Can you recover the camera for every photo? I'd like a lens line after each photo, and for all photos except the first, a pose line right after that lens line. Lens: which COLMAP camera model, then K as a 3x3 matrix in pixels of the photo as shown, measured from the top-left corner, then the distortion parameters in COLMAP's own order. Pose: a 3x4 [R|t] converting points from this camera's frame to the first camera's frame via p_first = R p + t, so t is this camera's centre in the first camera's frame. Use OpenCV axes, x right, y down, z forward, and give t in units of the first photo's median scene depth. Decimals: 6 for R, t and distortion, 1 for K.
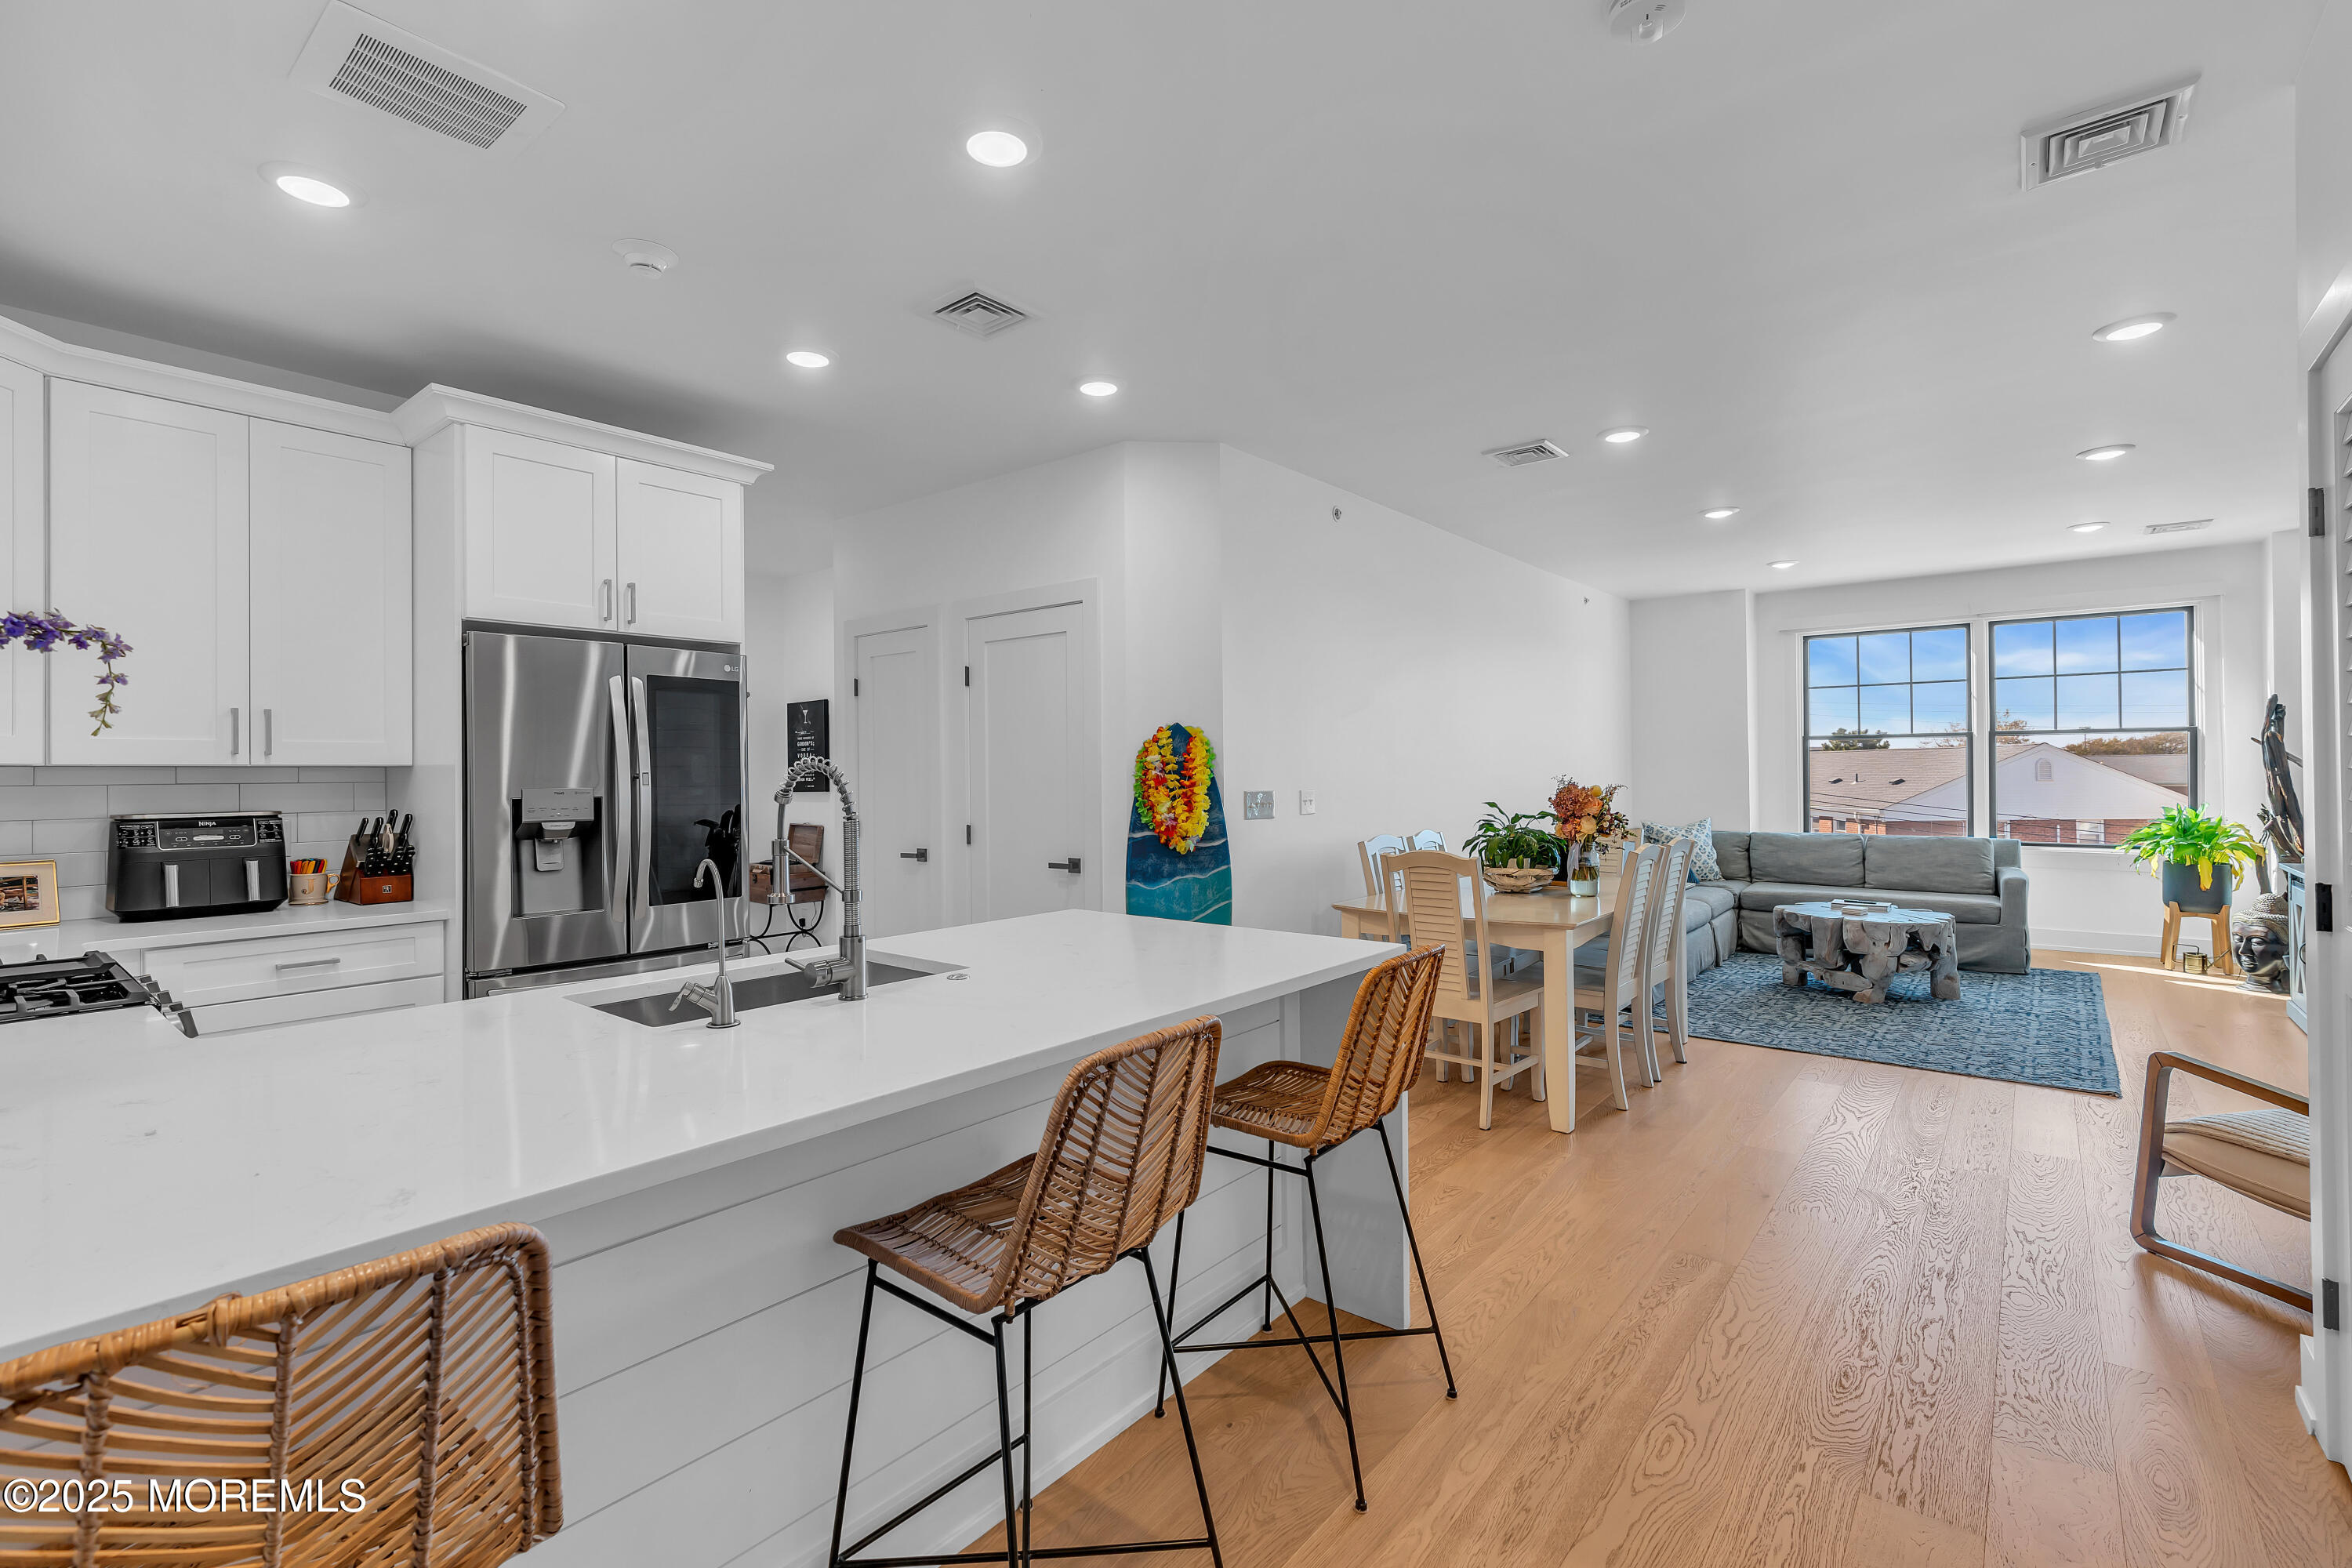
lens RADIAL K [[1053.1, 0, 1167.0], [0, 1053.1, 764.8], [0, 0, 1]] dist [0.000328, 0.000190]
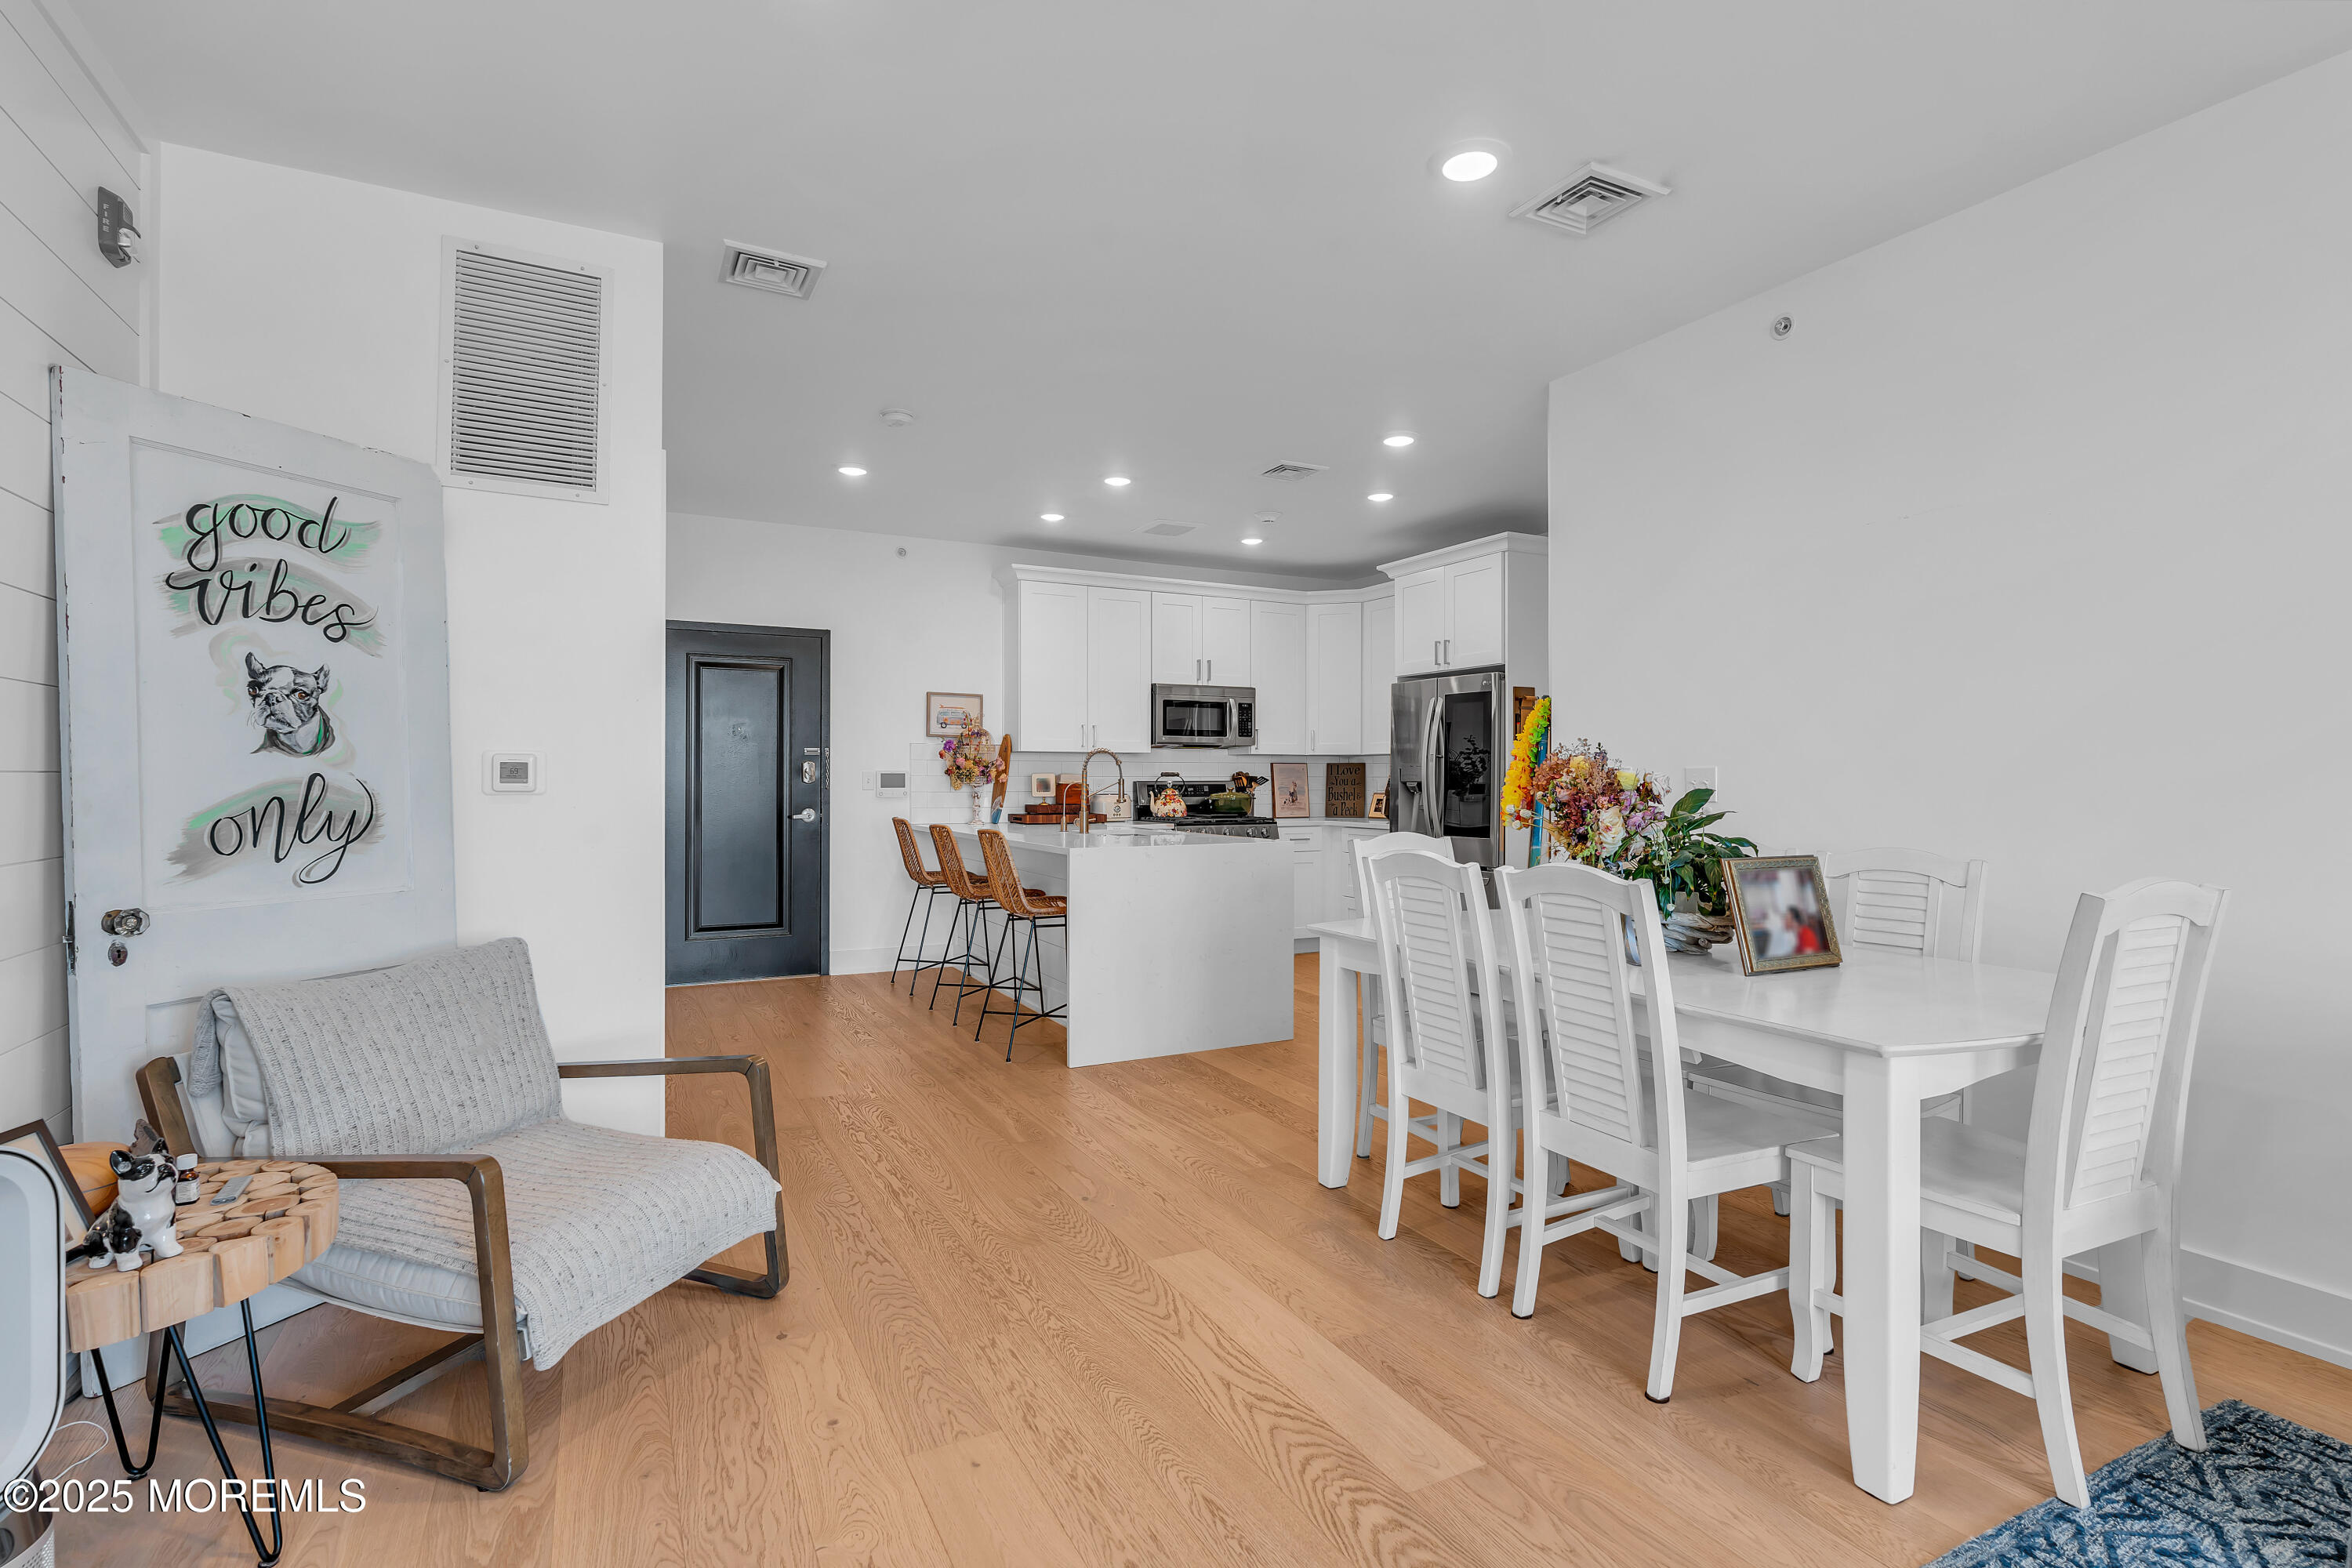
lens RADIAL K [[1116.5, 0, 1174.3], [0, 1116.5, 776.1], [0, 0, 1]] dist [-0.009071, 0.004228]
pose [[-0.391435, 0.005787, -0.920188, 1.072149], [0.008303, 0.999962, 0.002757, 0.027800], [0.920168, -0.006561, -0.391468, 1.089343]]
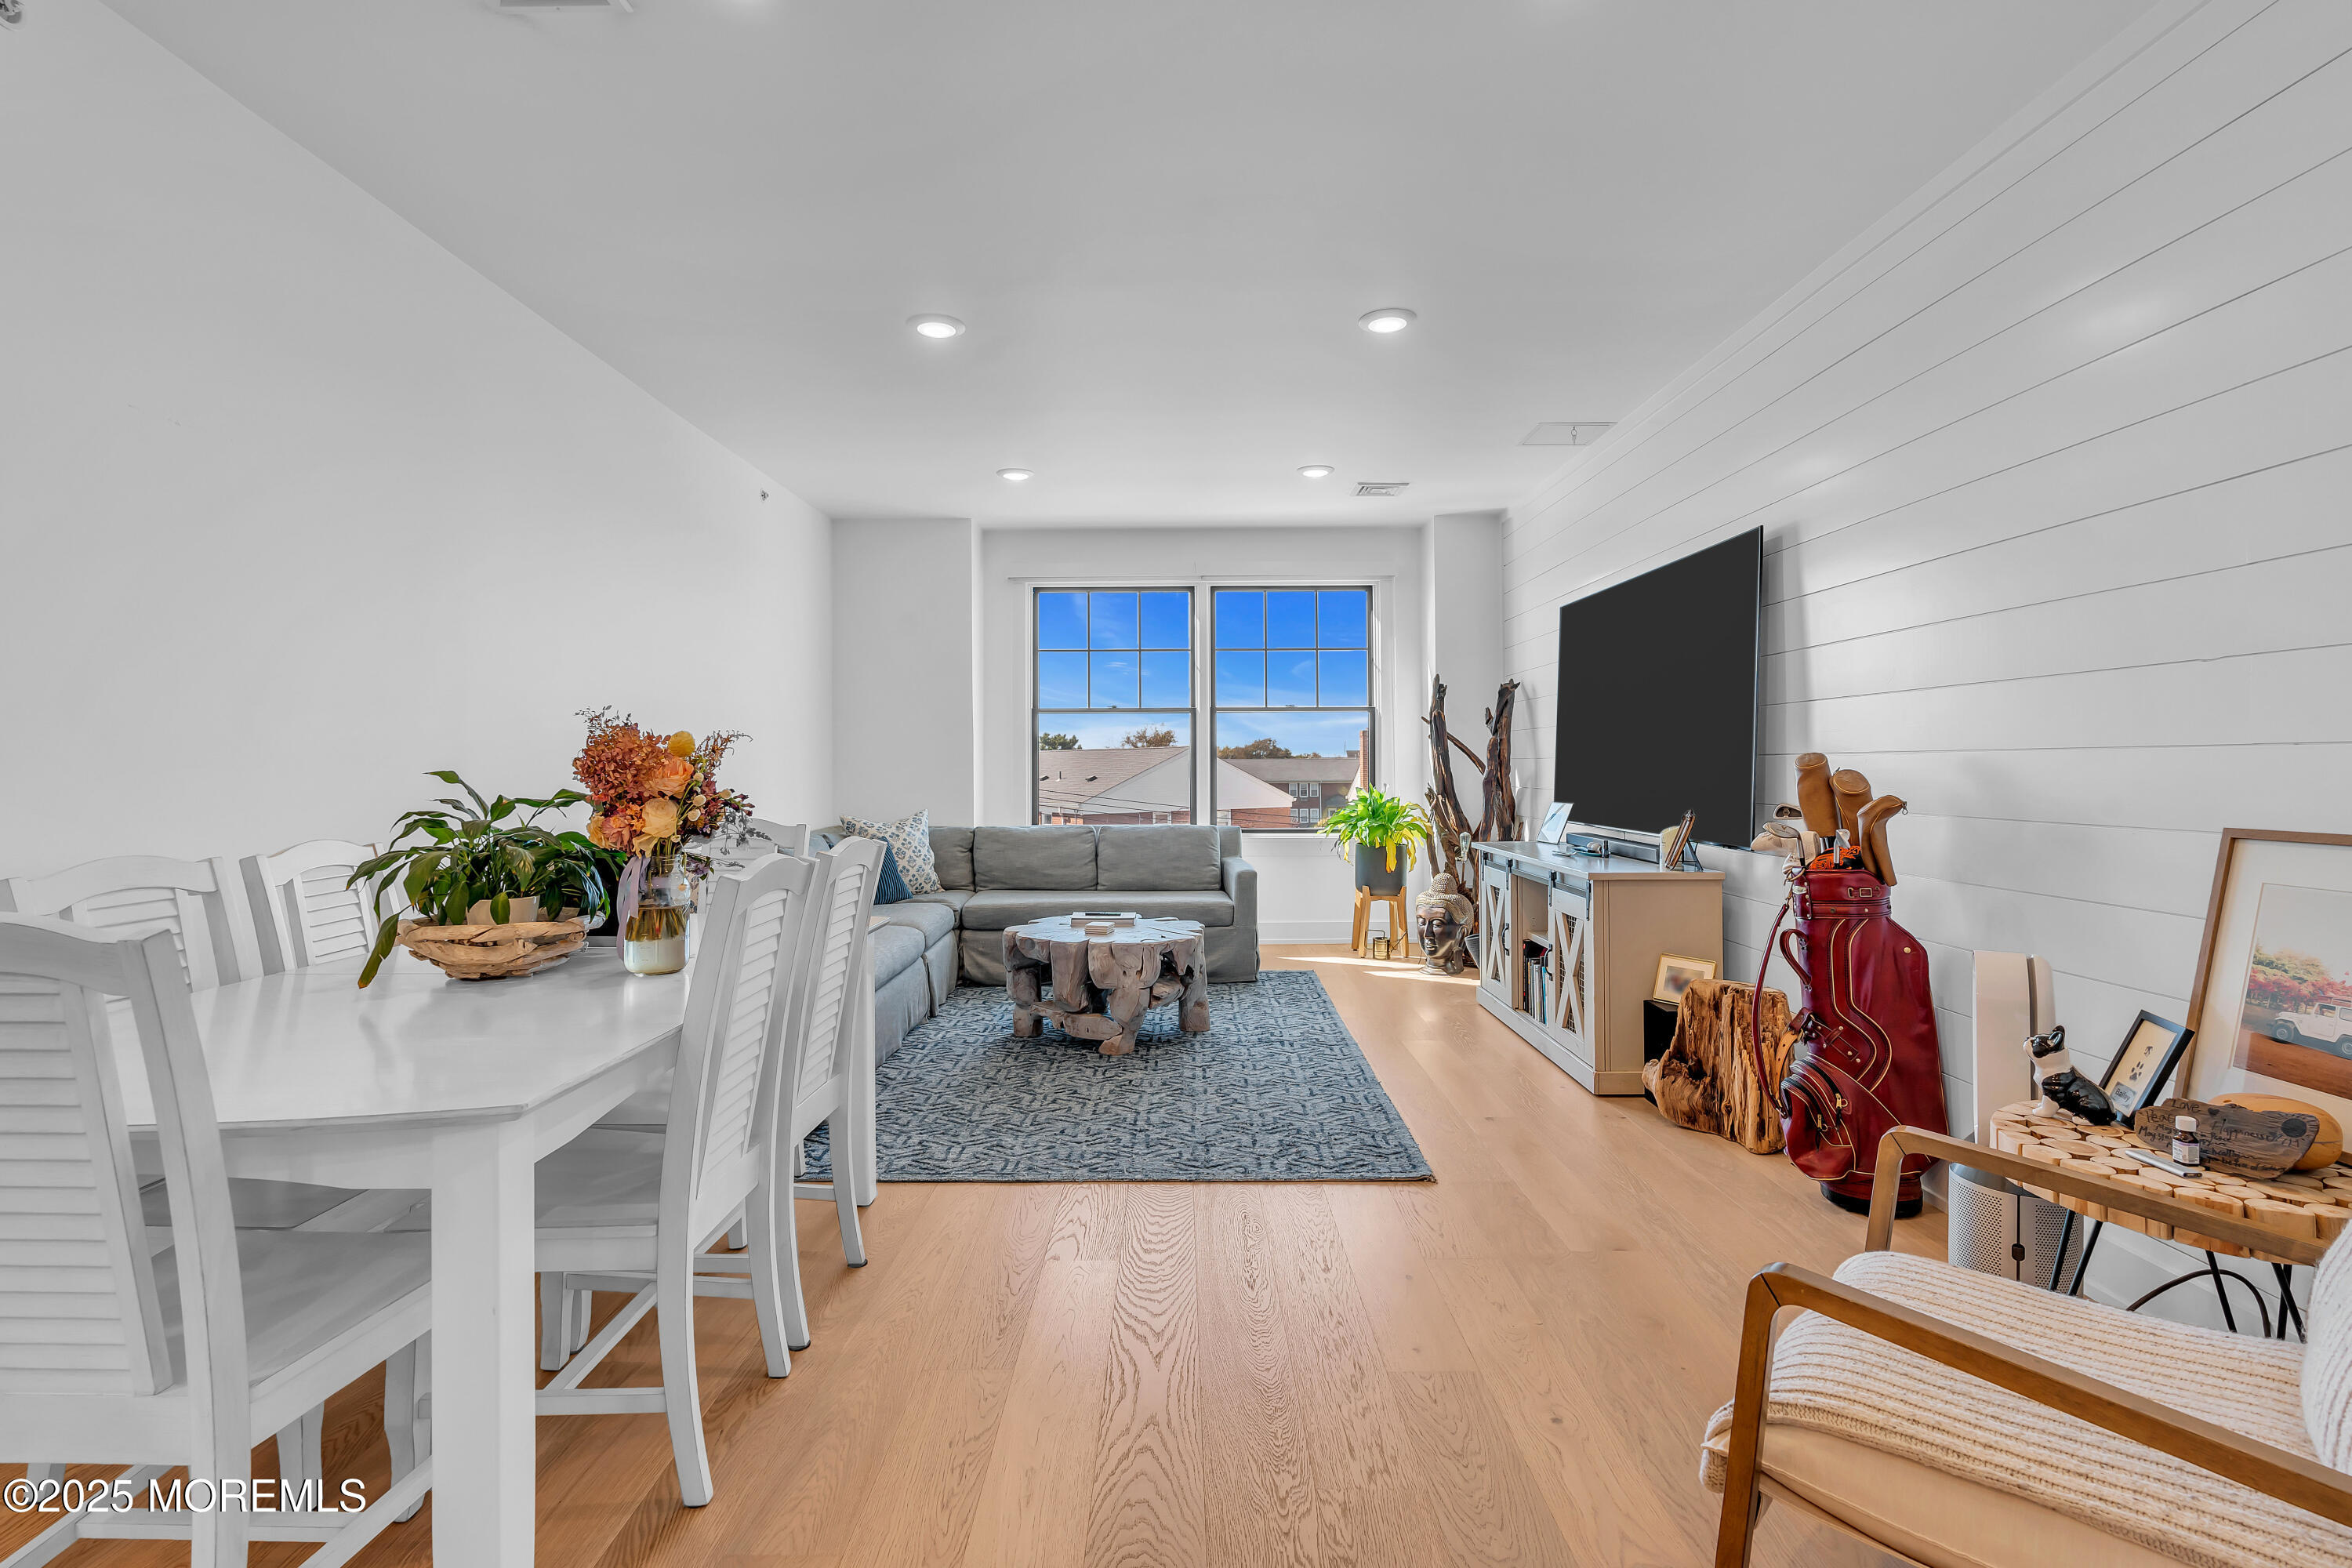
lens RADIAL K [[1063.7, 0, 1173.4], [0, 1063.7, 767.5], [0, 0, 1]] dist [-0.008883, 0.004107]
pose [[0.774048, 0.006476, 0.633093, 0.299805], [-0.006240, 0.999977, -0.002599, 0.037469], [-0.633096, -0.001939, 0.774071, 0.534844]]
